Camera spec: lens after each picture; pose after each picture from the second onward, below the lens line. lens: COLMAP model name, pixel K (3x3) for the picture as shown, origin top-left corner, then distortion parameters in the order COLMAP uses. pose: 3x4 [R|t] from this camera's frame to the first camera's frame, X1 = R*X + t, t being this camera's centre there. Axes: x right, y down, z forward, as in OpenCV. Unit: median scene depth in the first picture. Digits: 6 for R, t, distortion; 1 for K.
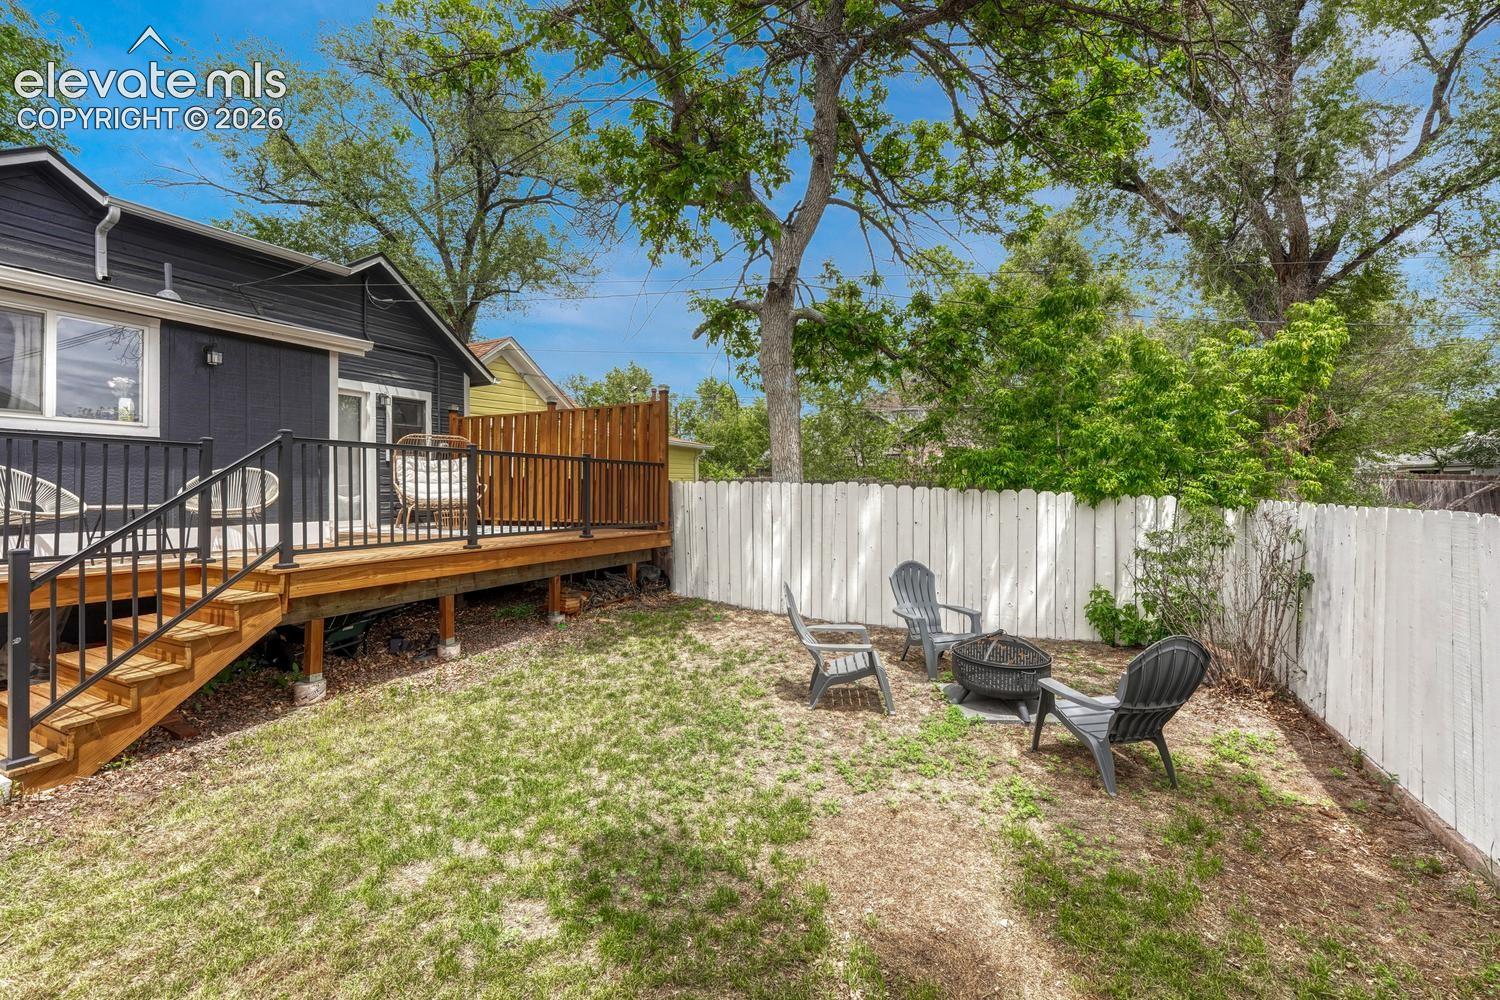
lens RADIAL K [[591.0, 0, 710.4], [0, 591.0, 482.1], [0, 0, 1]] dist [-0.001194, -0.000160]
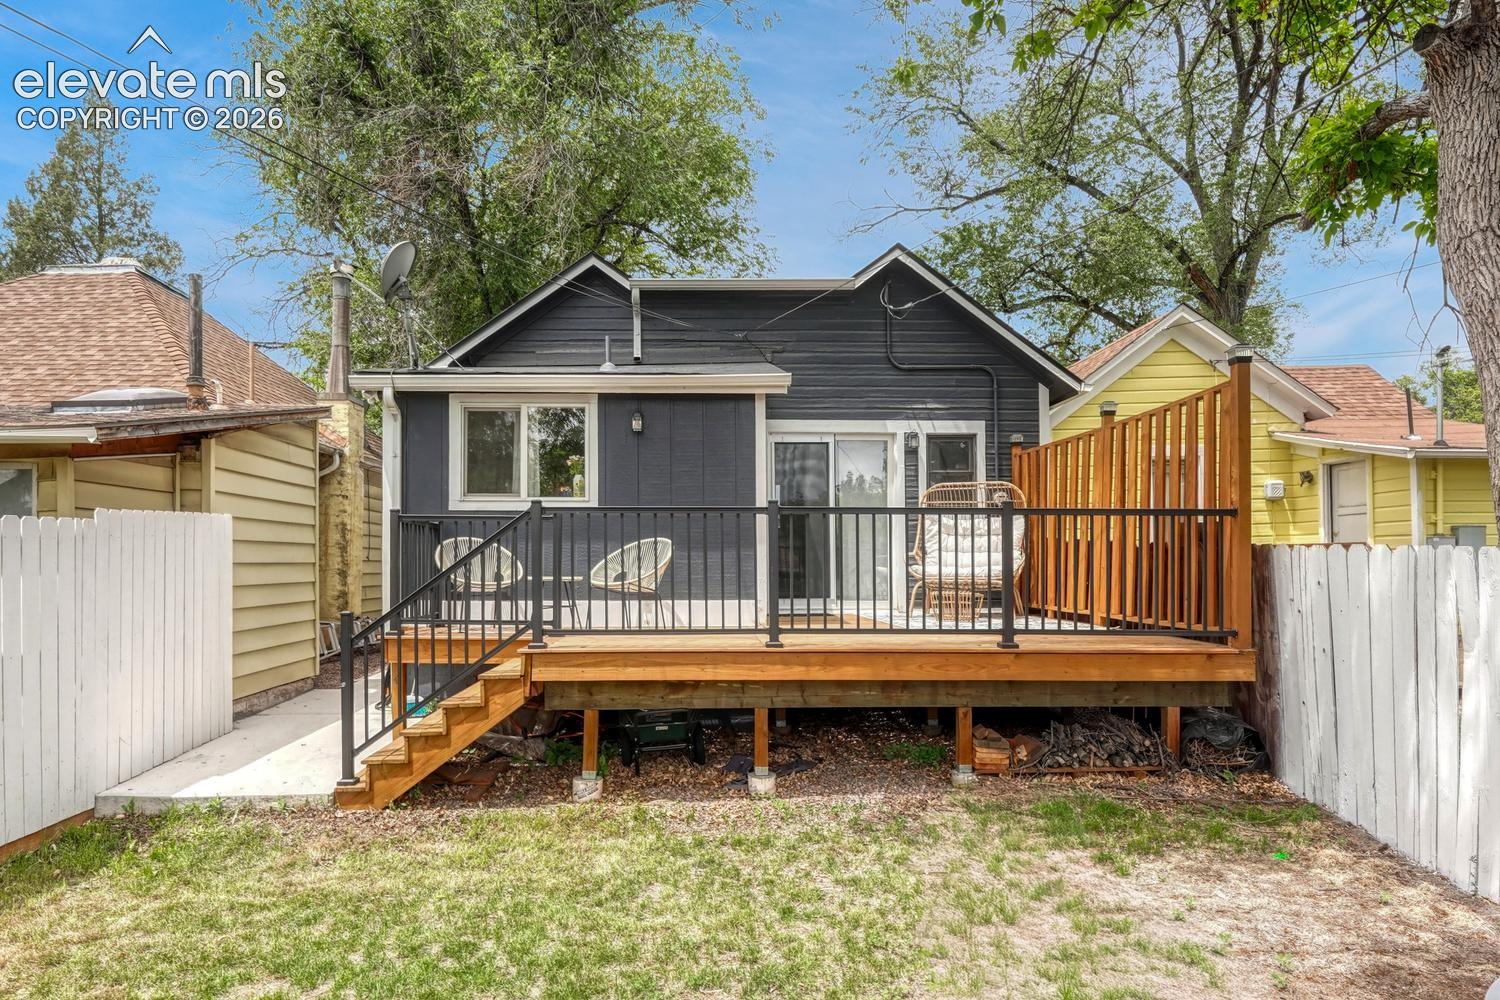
lens RADIAL K [[854.8, 0, 695.3], [0, 854.8, 559.3], [0, 0, 1]] dist [0.000822, 0.000014]
pose [[0.523244, 0.000452, -0.852183, 0.359298], [0.010985, 0.999913, 0.007275, -0.000619], [0.852112, -0.013168, 0.523194, 0.328597]]
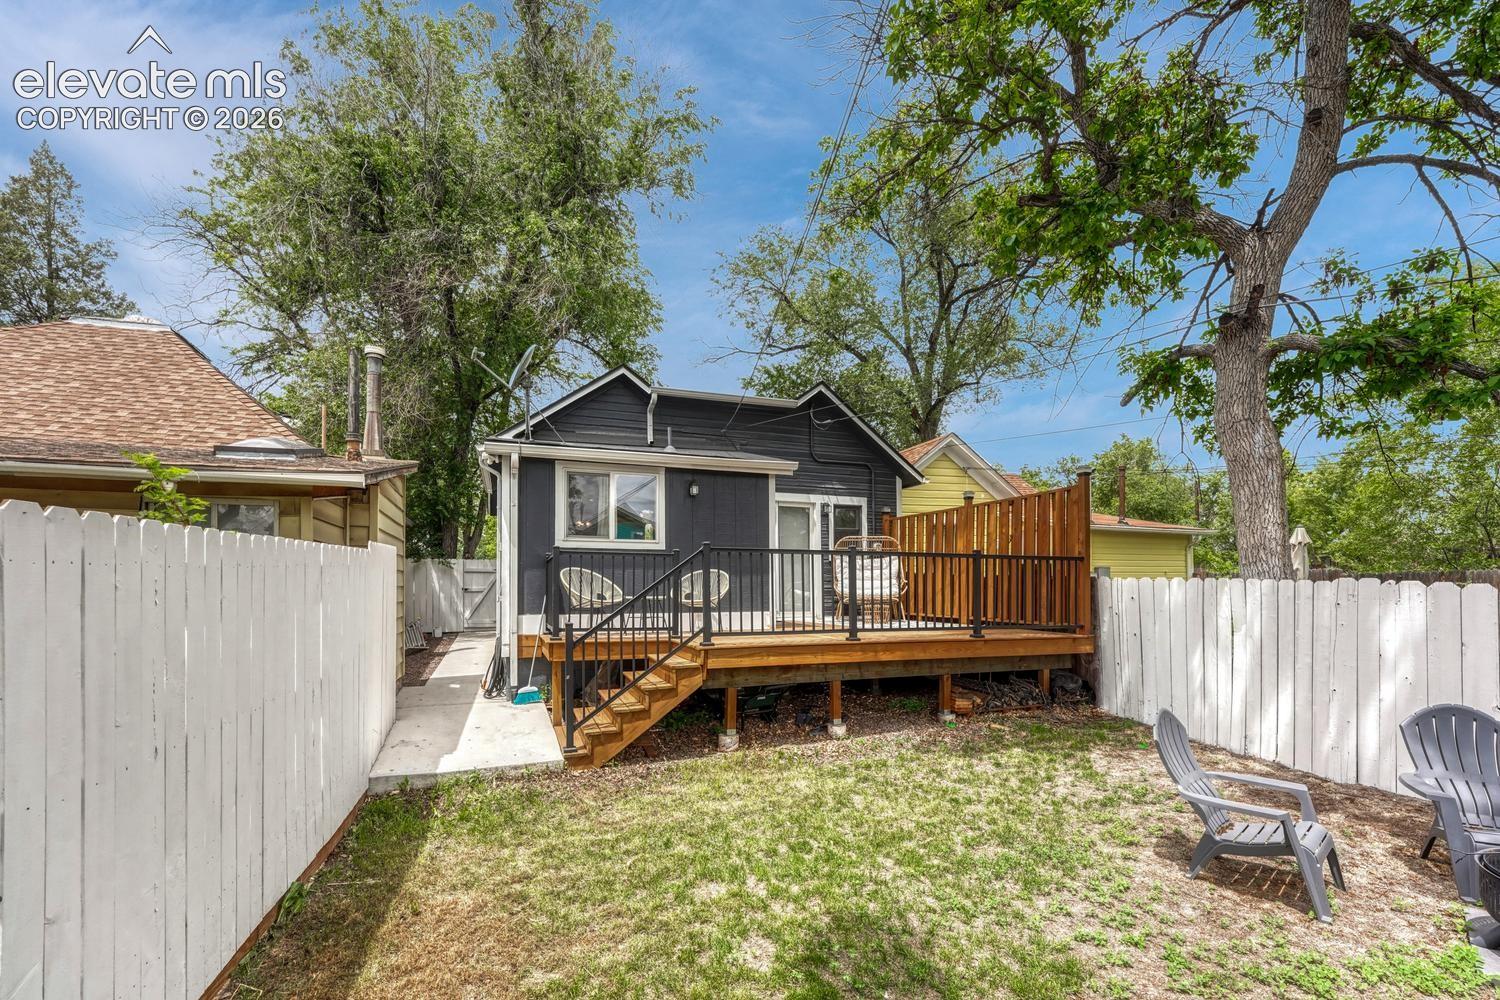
lens RADIAL K [[595.9, 0, 748.5], [0, 595.9, 580.6], [0, 0, 1]] dist [-0.000336, -0.000043]
pose [[0.757704, -0.002048, -0.652595, 0.149063], [0.005755, 0.999977, 0.003544, -0.003697], [0.652573, -0.006441, 0.757699, 0.027487]]
